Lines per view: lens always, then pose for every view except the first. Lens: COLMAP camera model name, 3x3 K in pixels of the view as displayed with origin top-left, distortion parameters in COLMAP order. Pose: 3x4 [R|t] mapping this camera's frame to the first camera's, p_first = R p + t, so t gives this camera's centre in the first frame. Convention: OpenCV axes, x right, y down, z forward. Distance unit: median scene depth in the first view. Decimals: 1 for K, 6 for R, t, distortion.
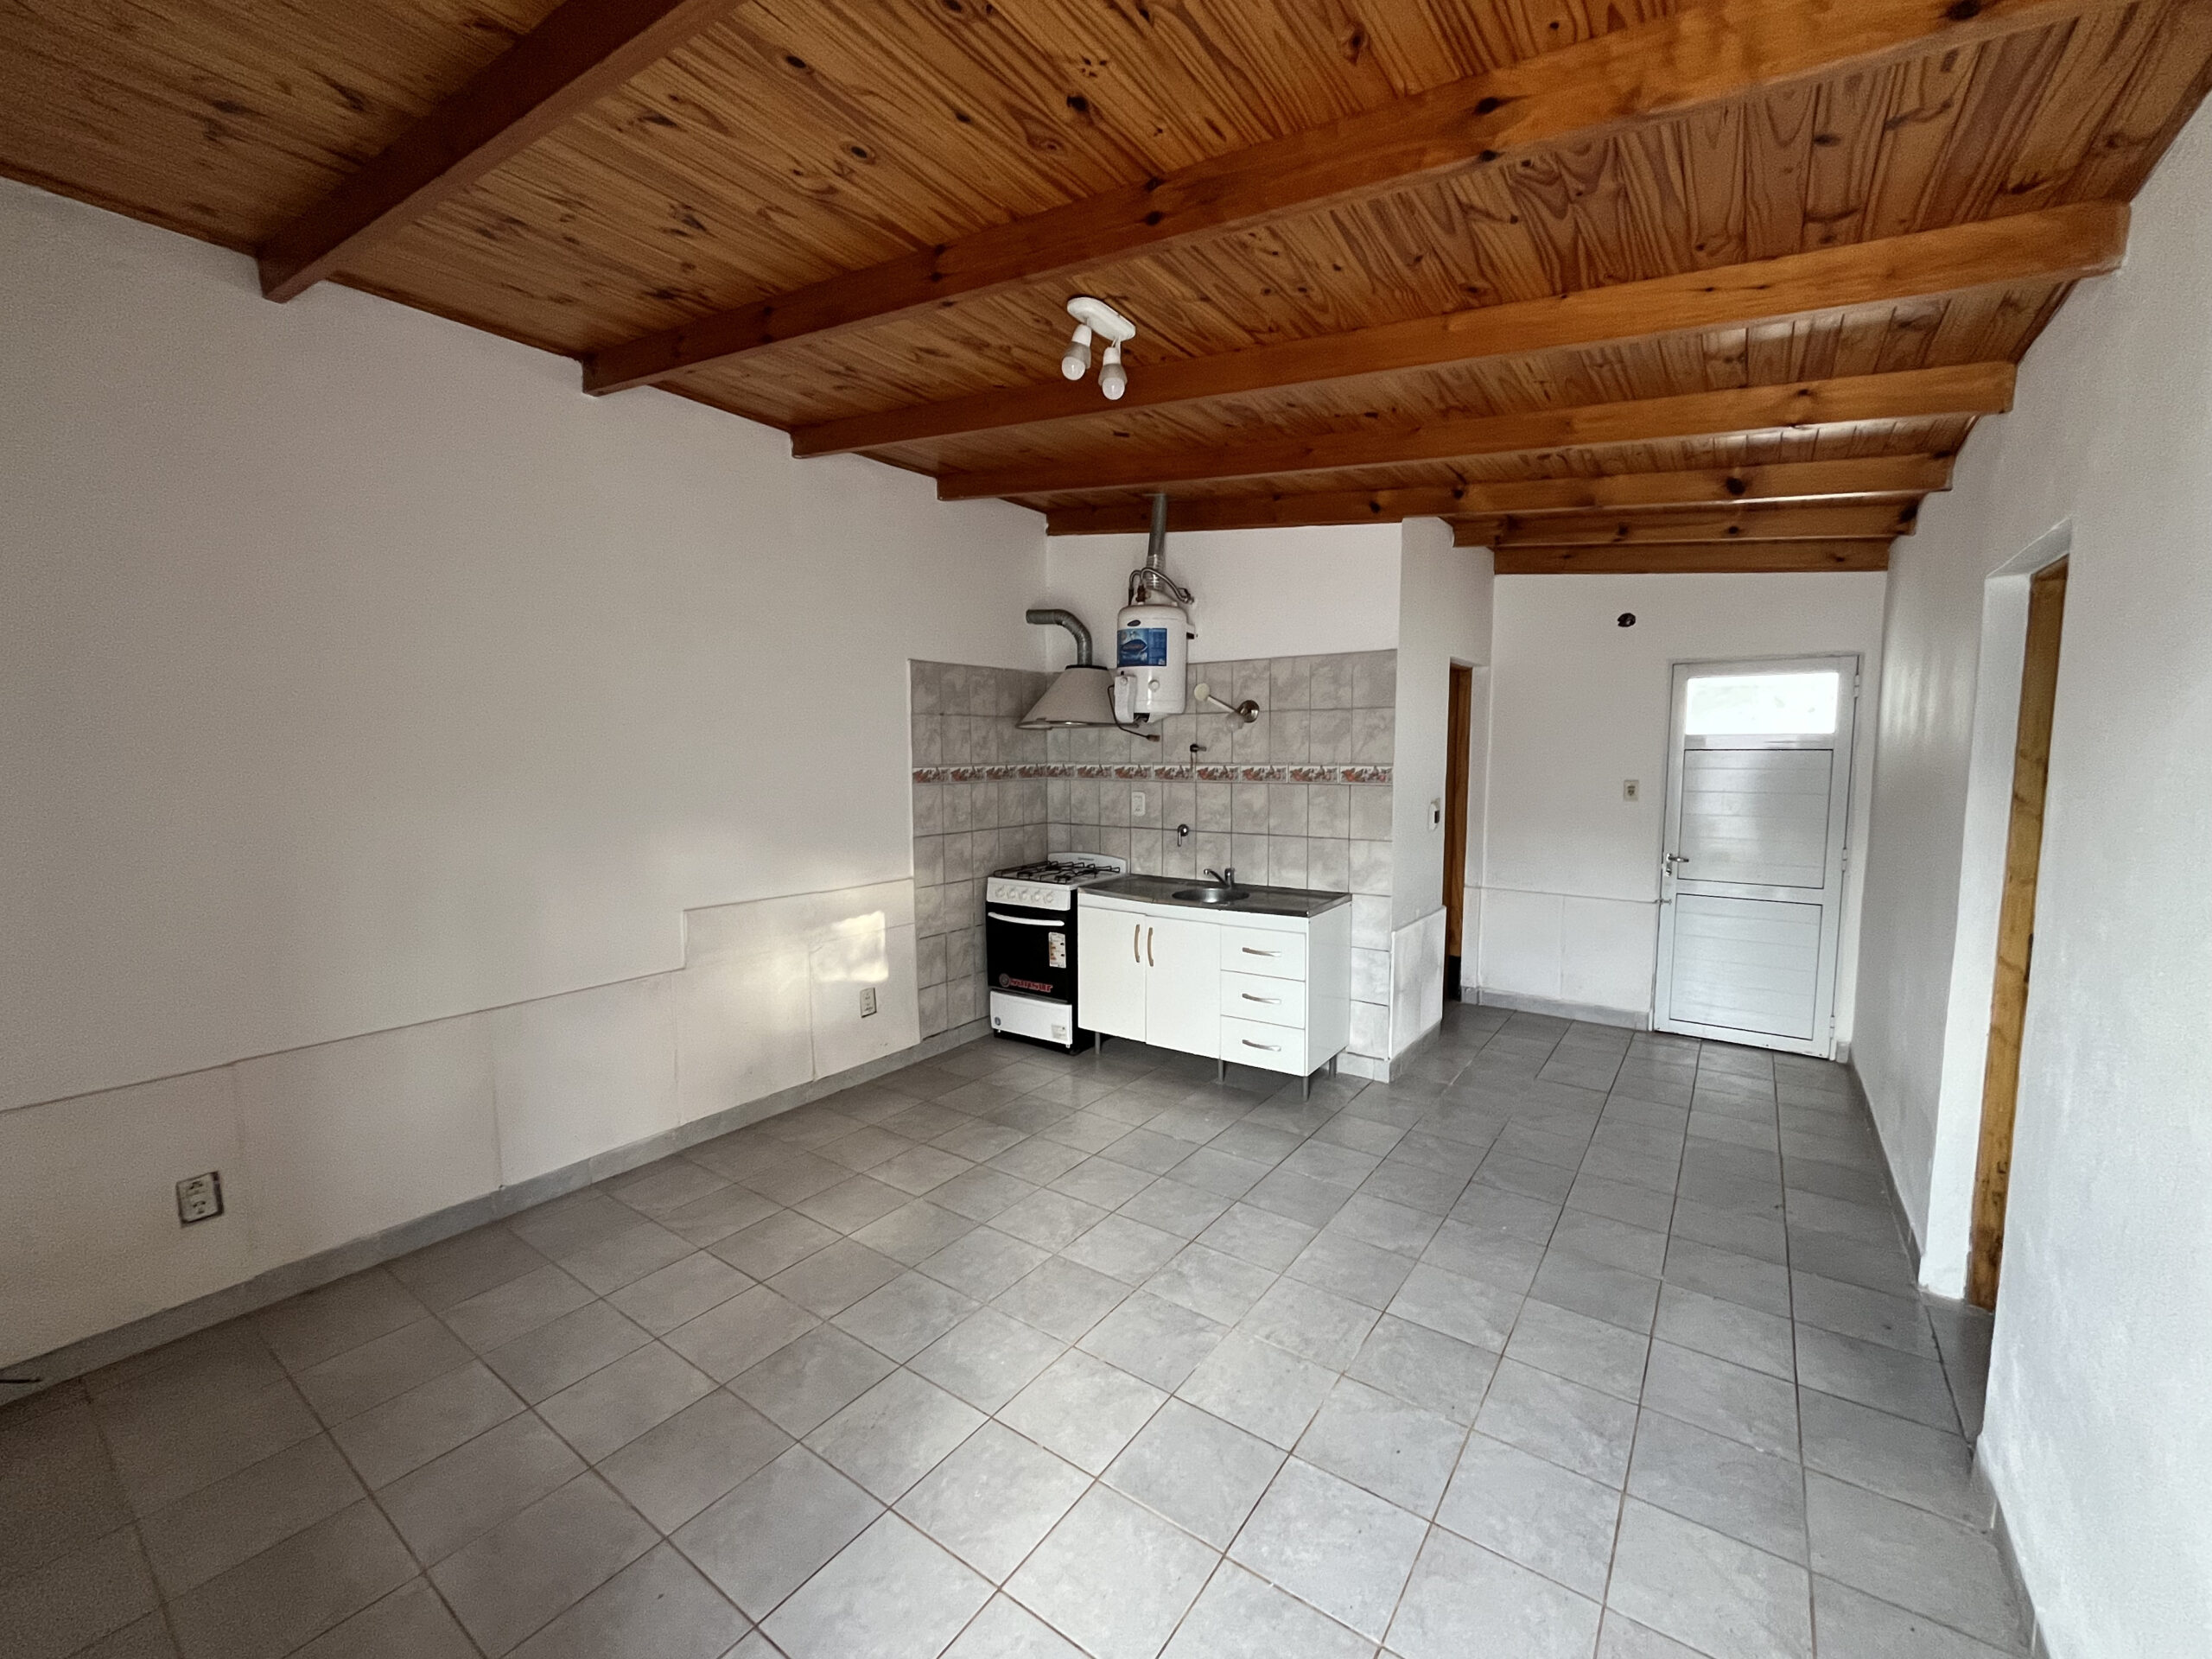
lens RADIAL K [[894.9, 0, 1111.3], [0, 894.9, 825.8], [0, 0, 1]] dist [-0.002736, -0.000785]
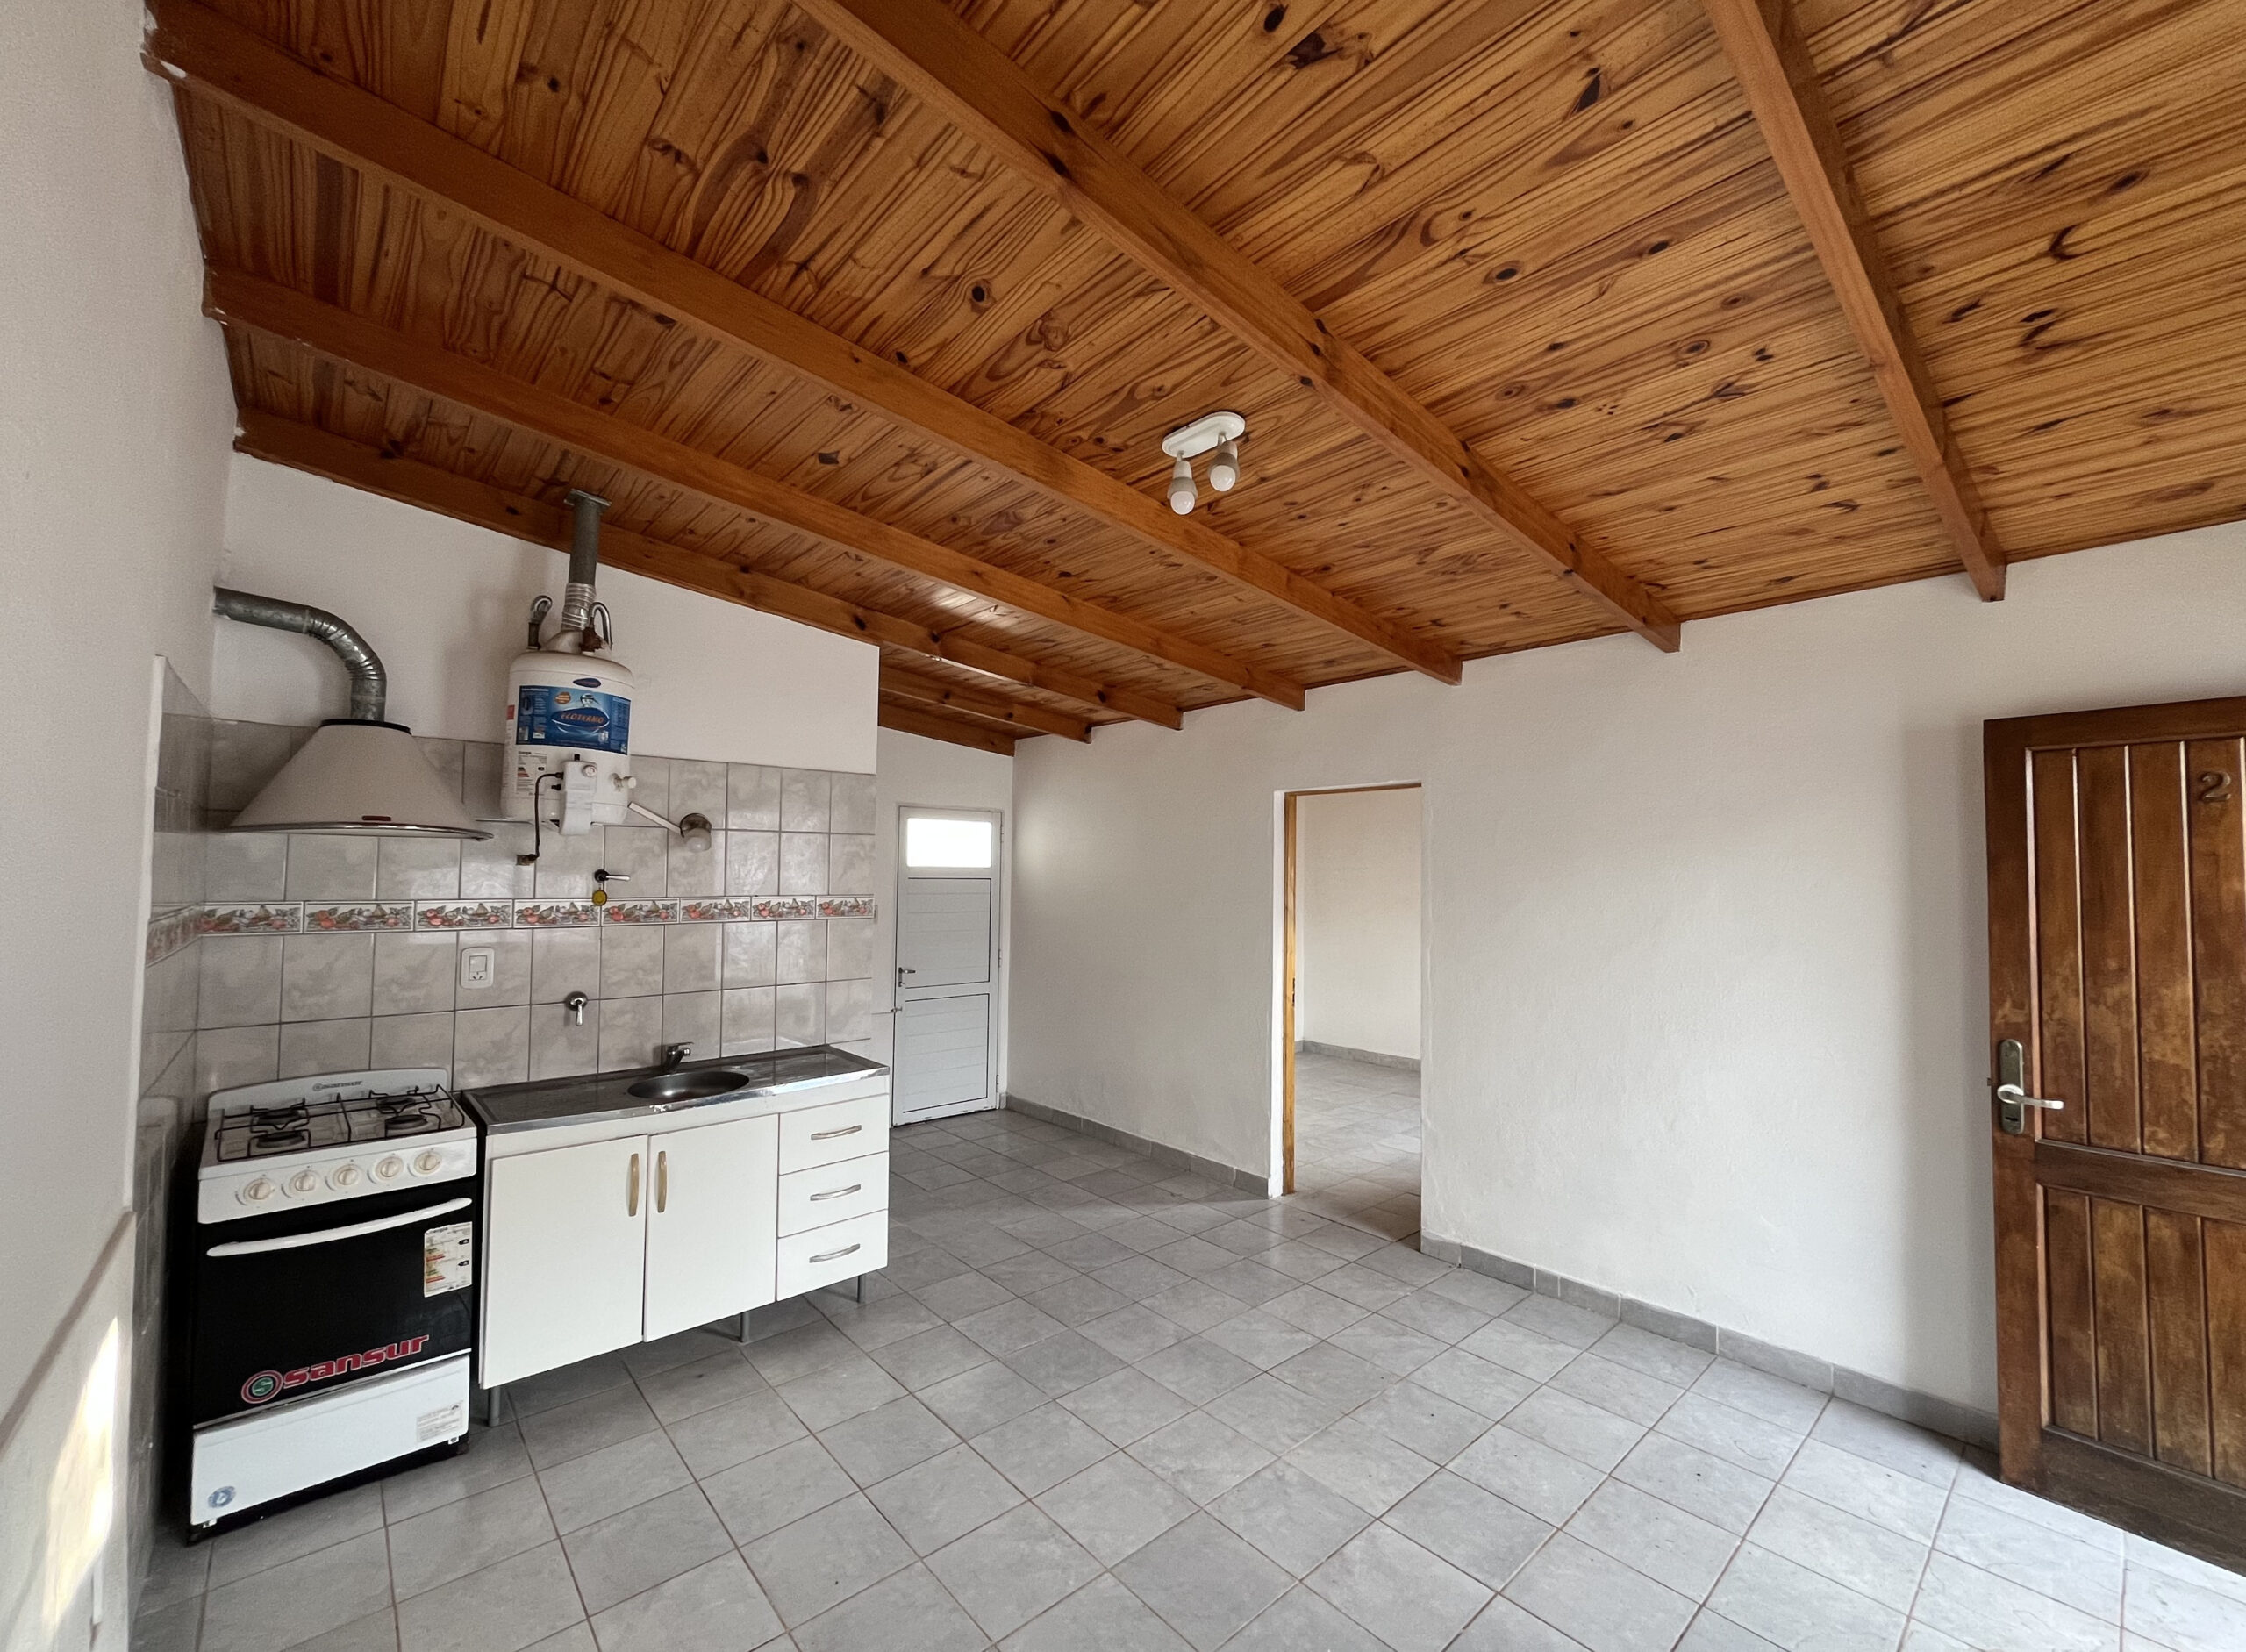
lens RADIAL K [[908.6, 0, 1127.3], [0, 908.6, 839.1], [0, 0, 1]] dist [-0.002736, -0.000785]
pose [[0.224922, 0.042210, 0.973462, -0.502596], [0.072057, 0.995605, -0.059819, -0.046344], [-0.971709, 0.083600, 0.220892, 0.476022]]
